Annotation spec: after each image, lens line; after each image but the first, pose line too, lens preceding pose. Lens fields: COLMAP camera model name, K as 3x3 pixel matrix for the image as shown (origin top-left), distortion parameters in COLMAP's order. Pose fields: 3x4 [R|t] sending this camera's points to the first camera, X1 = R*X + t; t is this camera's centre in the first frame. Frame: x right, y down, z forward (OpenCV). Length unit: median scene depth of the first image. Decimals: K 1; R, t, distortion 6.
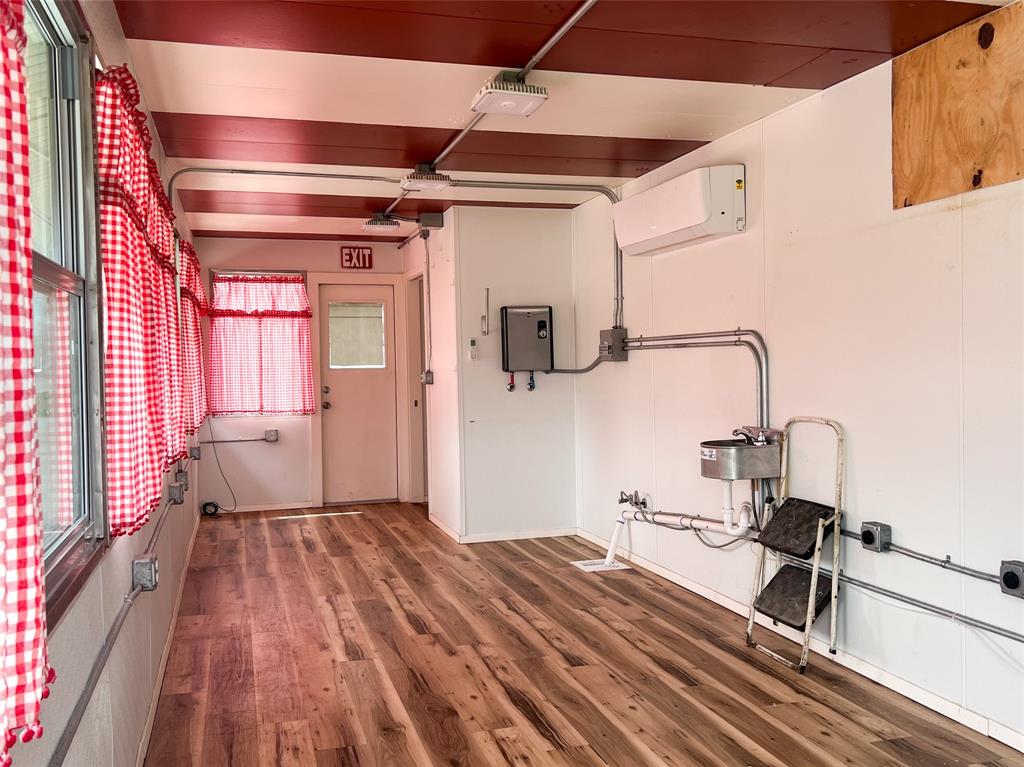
lens RADIAL K [[981.0, 0, 512.0], [0, 981.0, 383.5], [0, 0, 1]] dist [0.001043, 0.001127]
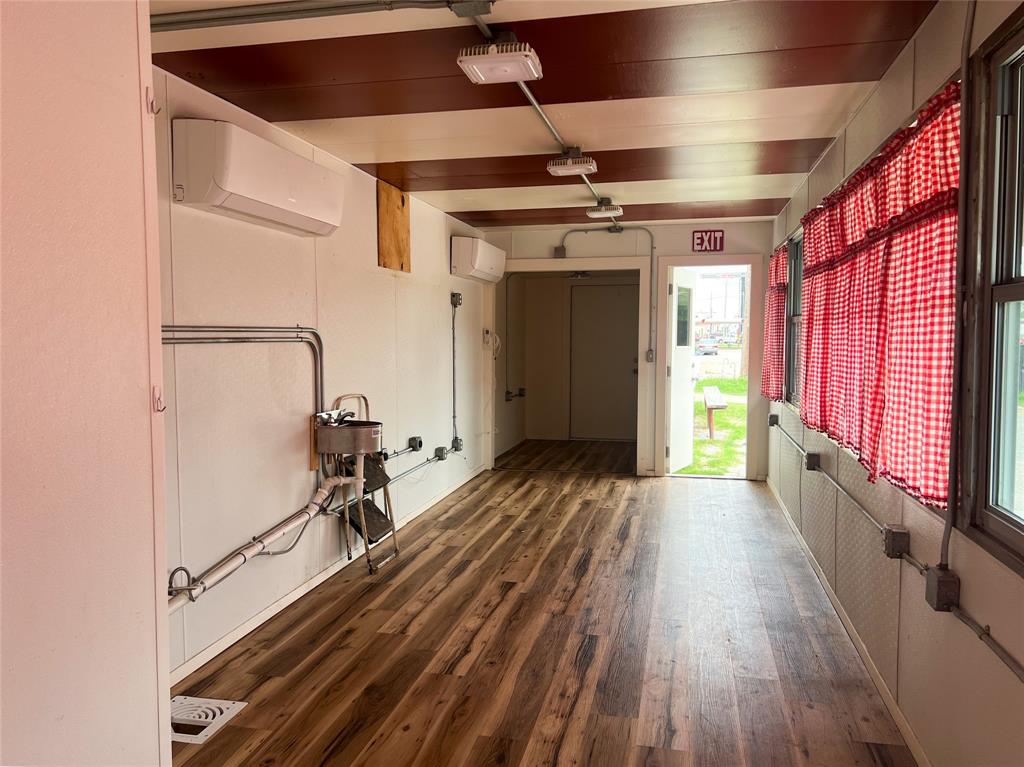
lens RADIAL K [[772.6, 0, 512.0], [0, 772.6, 383.5], [0, 0, 1]] dist [0.003137, 0.000916]
pose [[-0.879074, -0.010191, 0.476576, -0.395075], [0.029694, 0.996659, 0.076083, -0.054307], [-0.475760, 0.081034, -0.875835, 1.750662]]
